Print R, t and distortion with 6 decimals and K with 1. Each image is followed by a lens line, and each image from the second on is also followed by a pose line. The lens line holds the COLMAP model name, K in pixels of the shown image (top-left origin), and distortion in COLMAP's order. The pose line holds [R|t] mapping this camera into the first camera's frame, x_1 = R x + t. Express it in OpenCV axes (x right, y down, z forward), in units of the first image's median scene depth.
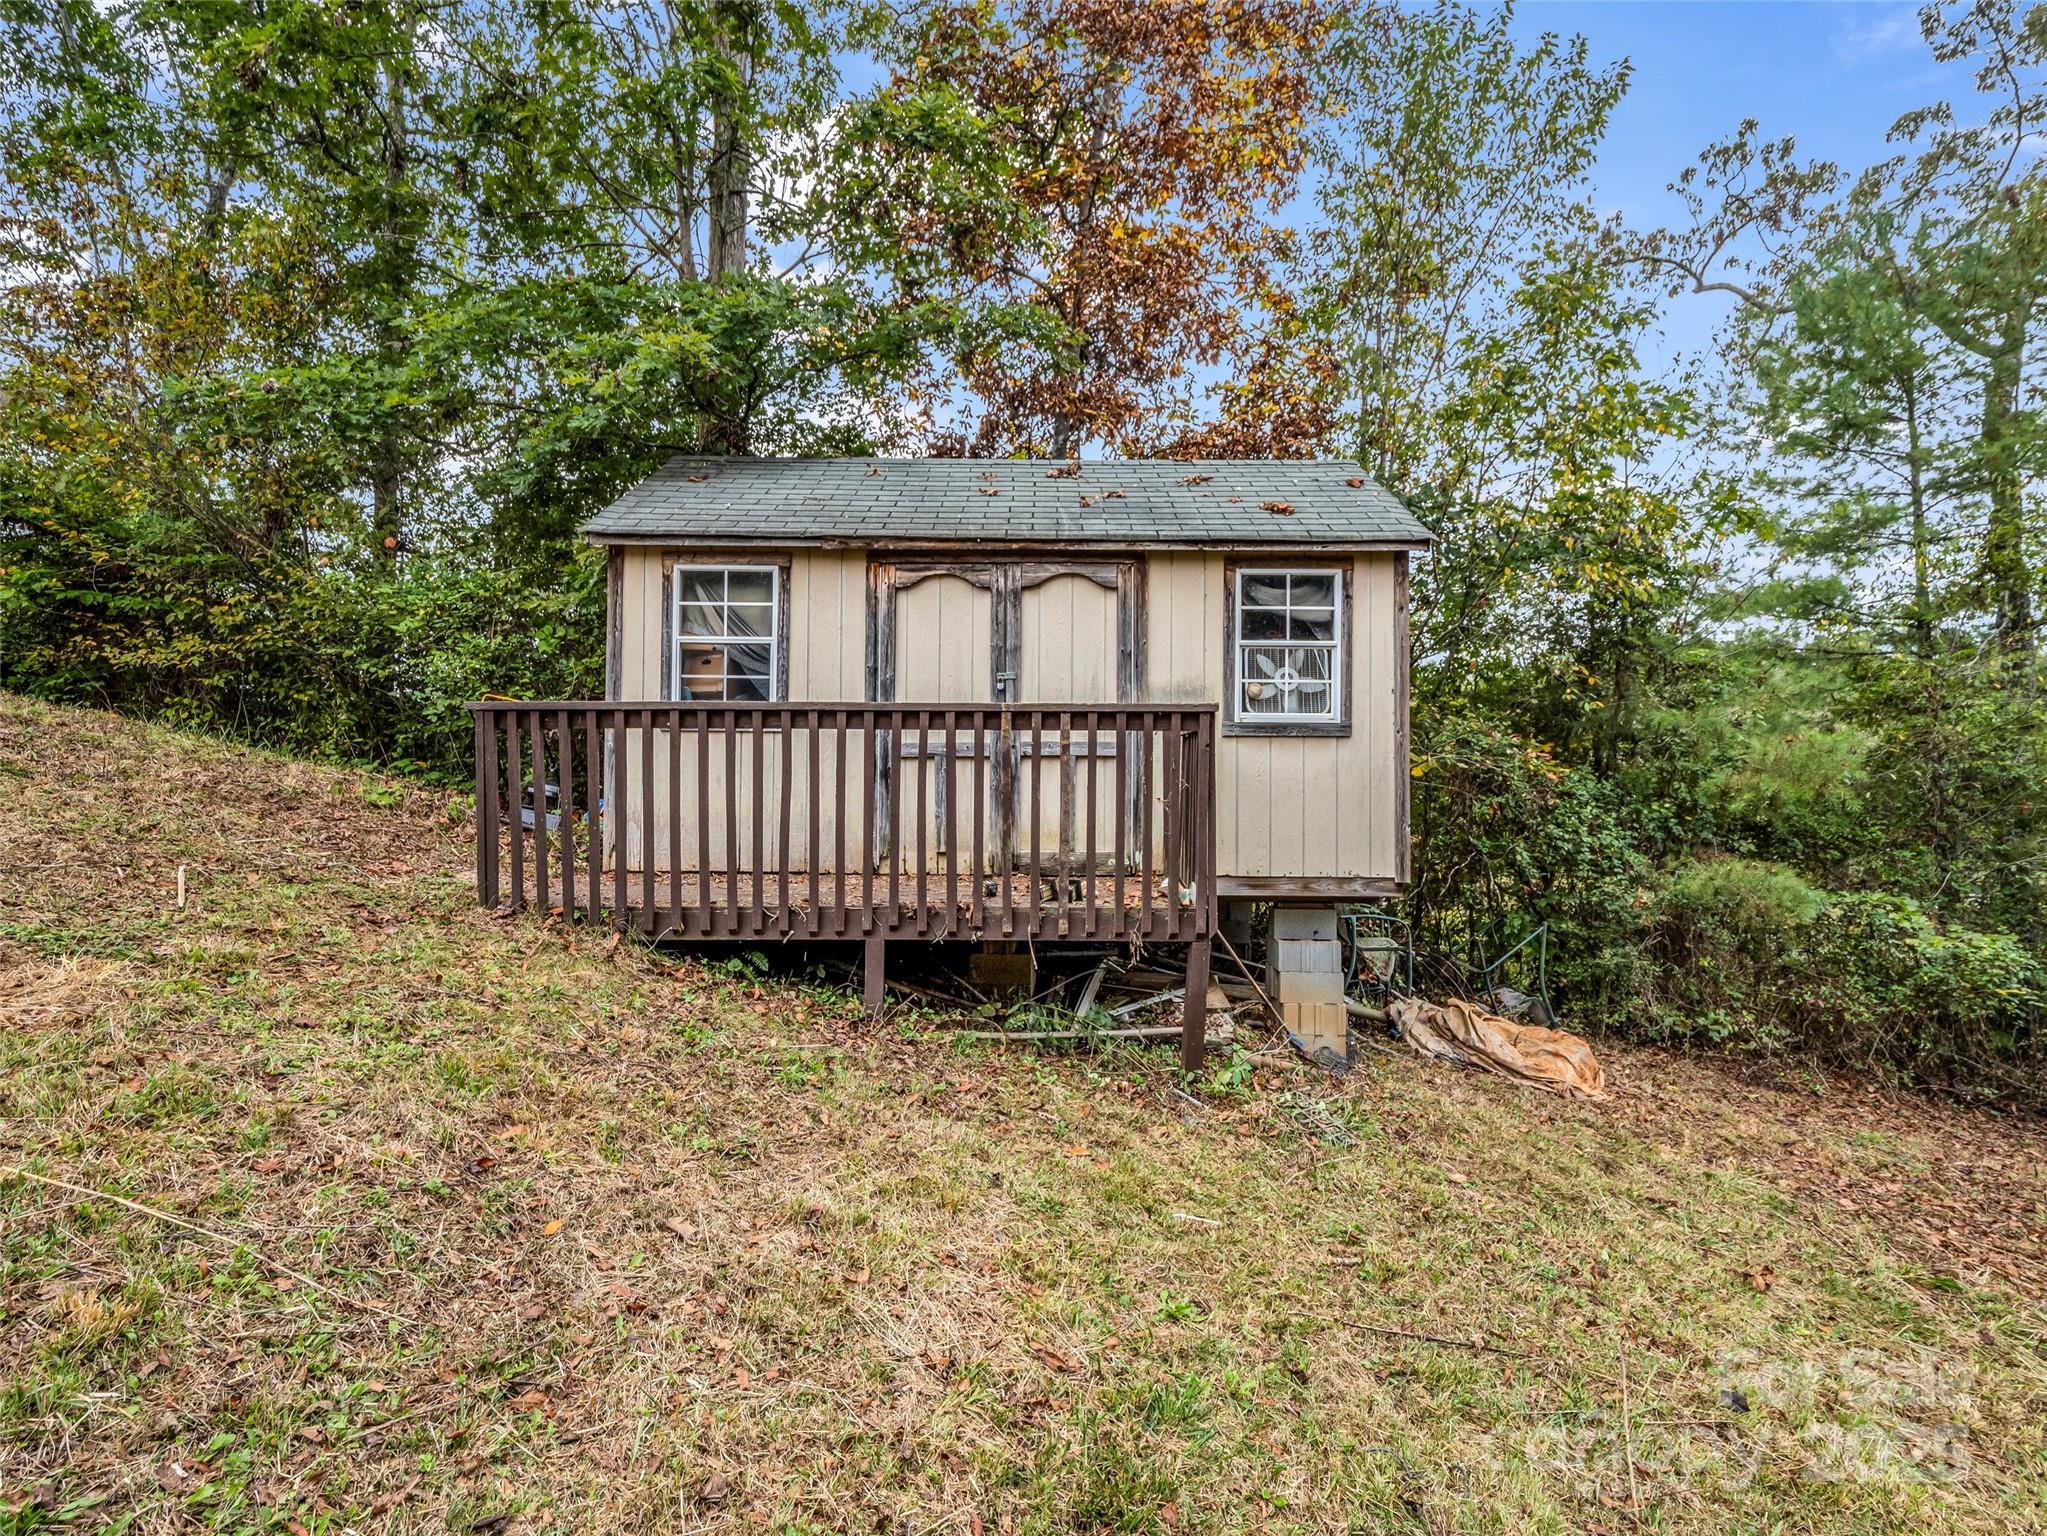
lens RADIAL K [[1064.0, 0, 1023.5], [0, 1064.0, 768.0], [0, 0, 1]] dist [-0.020127, -0.000626]
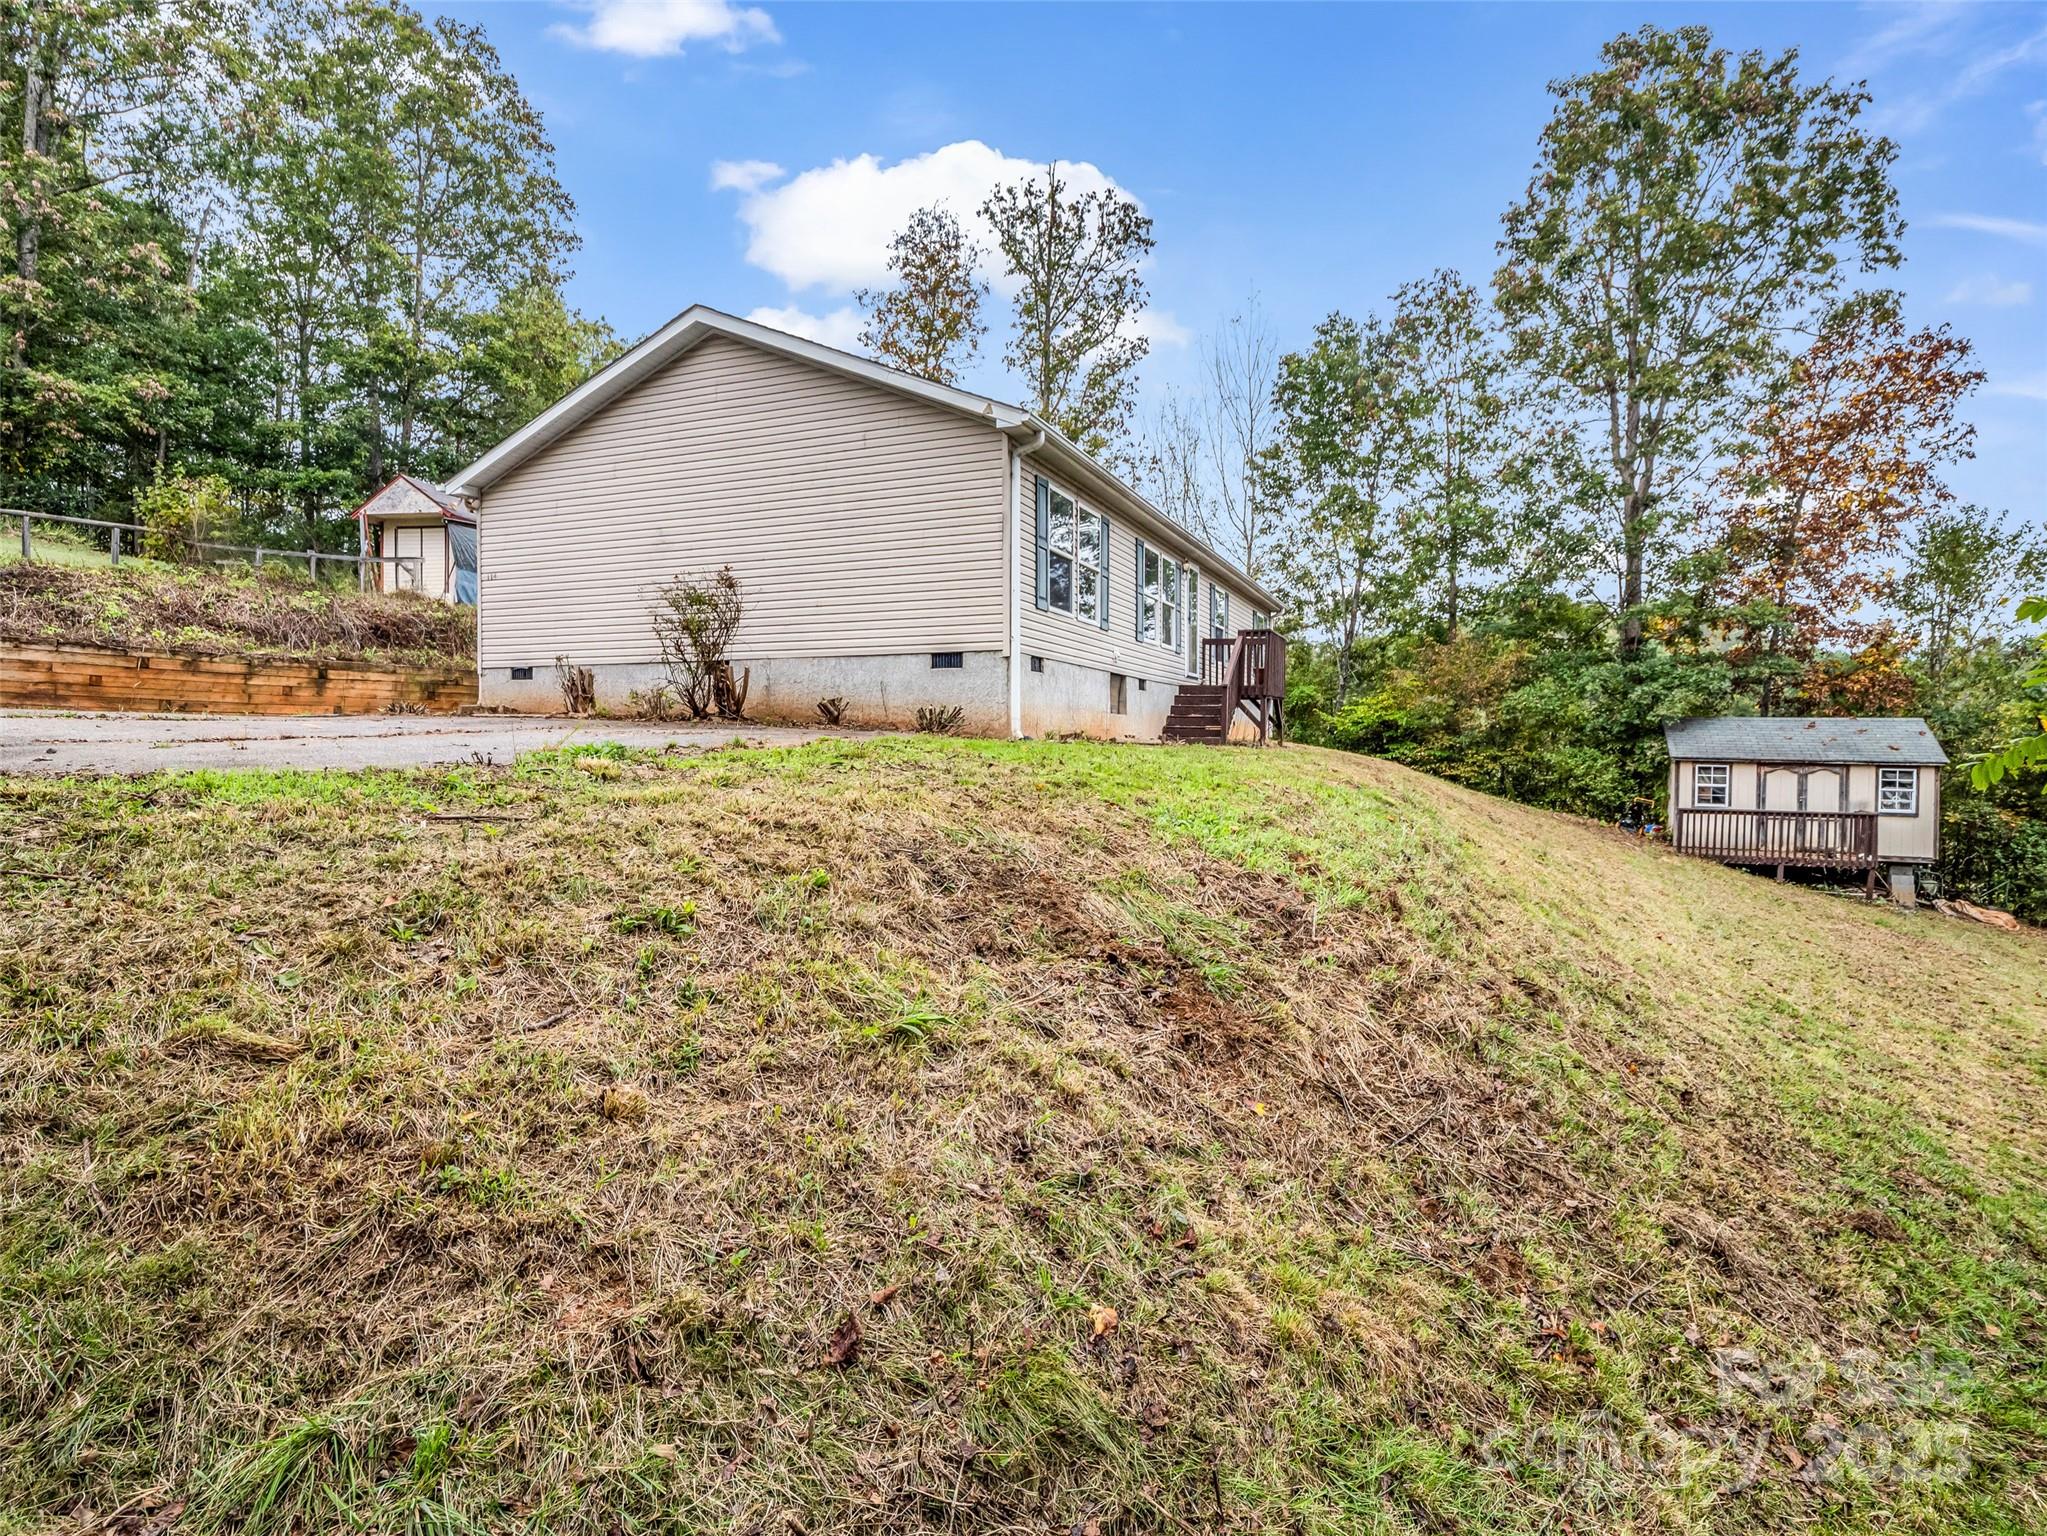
lens RADIAL K [[1064.0, 0, 1023.5], [0, 1064.0, 768.0], [0, 0, 1]] dist [-0.020127, -0.000626]
pose [[0.914486, 0.012402, -0.404427, -0.988754], [-0.003748, 0.999747, 0.022183, -0.255743], [0.404600, -0.018771, 0.914301, -3.328847]]
